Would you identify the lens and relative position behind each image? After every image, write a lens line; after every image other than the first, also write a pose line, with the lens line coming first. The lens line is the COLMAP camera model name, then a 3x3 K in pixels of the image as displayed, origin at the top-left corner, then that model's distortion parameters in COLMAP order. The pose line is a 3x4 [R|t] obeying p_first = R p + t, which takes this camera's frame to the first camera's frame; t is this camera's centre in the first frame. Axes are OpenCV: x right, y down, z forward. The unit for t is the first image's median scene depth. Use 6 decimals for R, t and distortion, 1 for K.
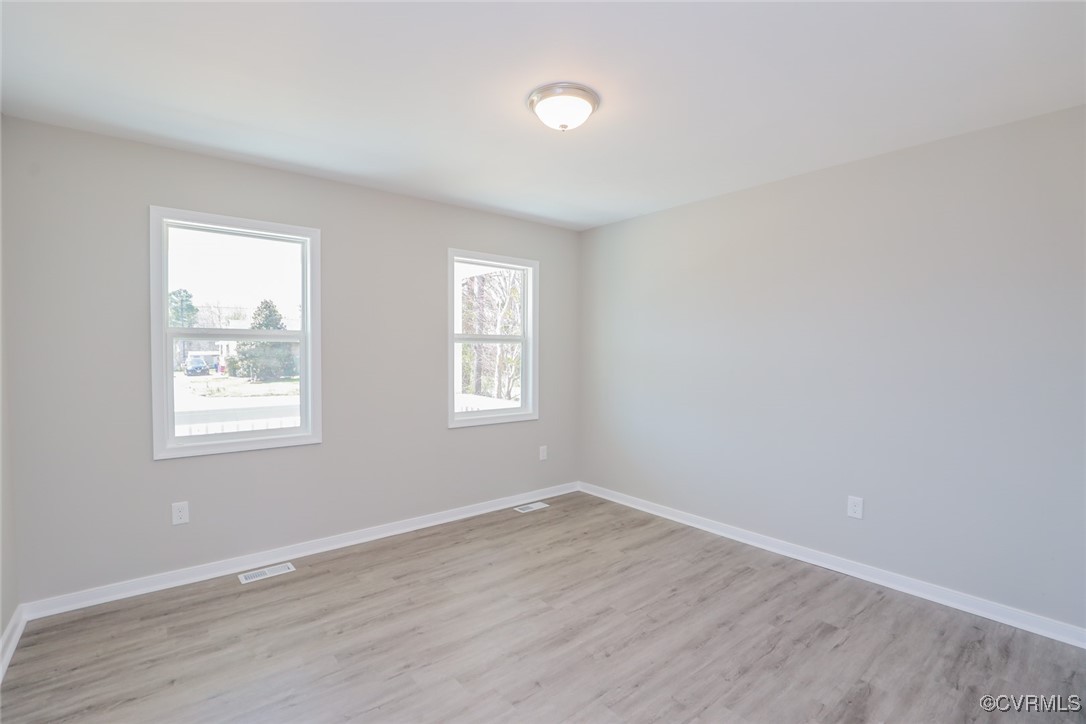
lens RADIAL K [[497.4, 0, 544.3], [0, 497.4, 363.5], [0, 0, 1]] dist [-0.035376, 0.006630]
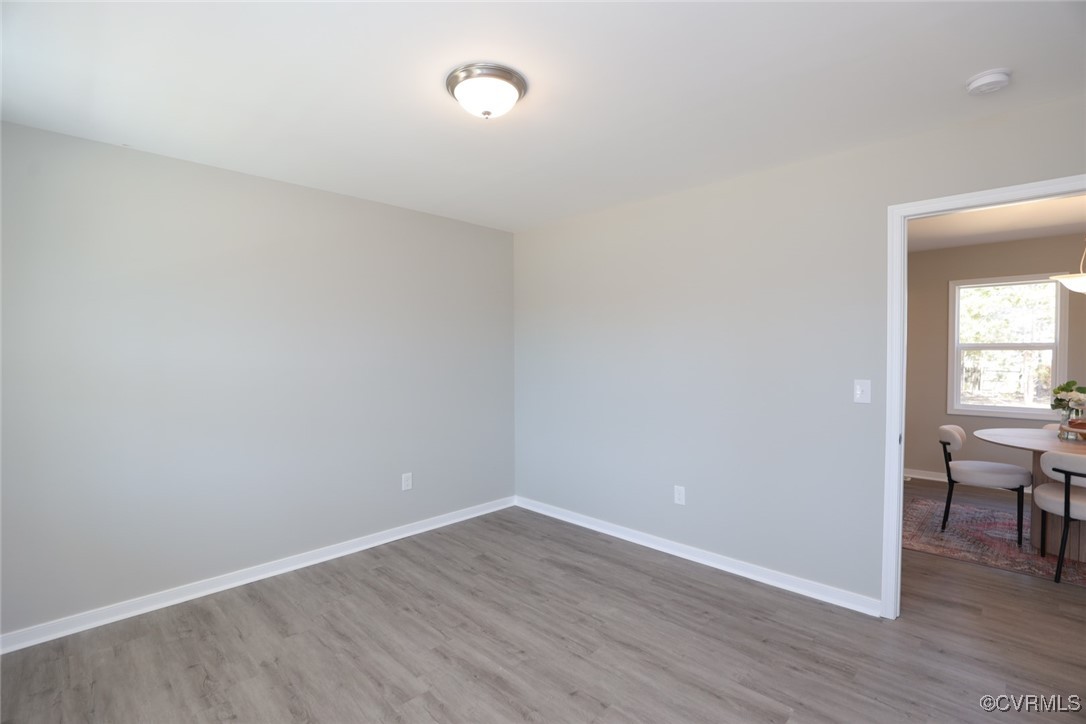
lens RADIAL K [[497.4, 0, 544.3], [0, 497.4, 363.5], [0, 0, 1]] dist [-0.035376, 0.006630]
pose [[-0.101214, -0.025244, 0.994544, -0.734613], [0.034984, 0.998969, 0.028916, -0.039004], [-0.994249, 0.037720, -0.100226, 0.844826]]
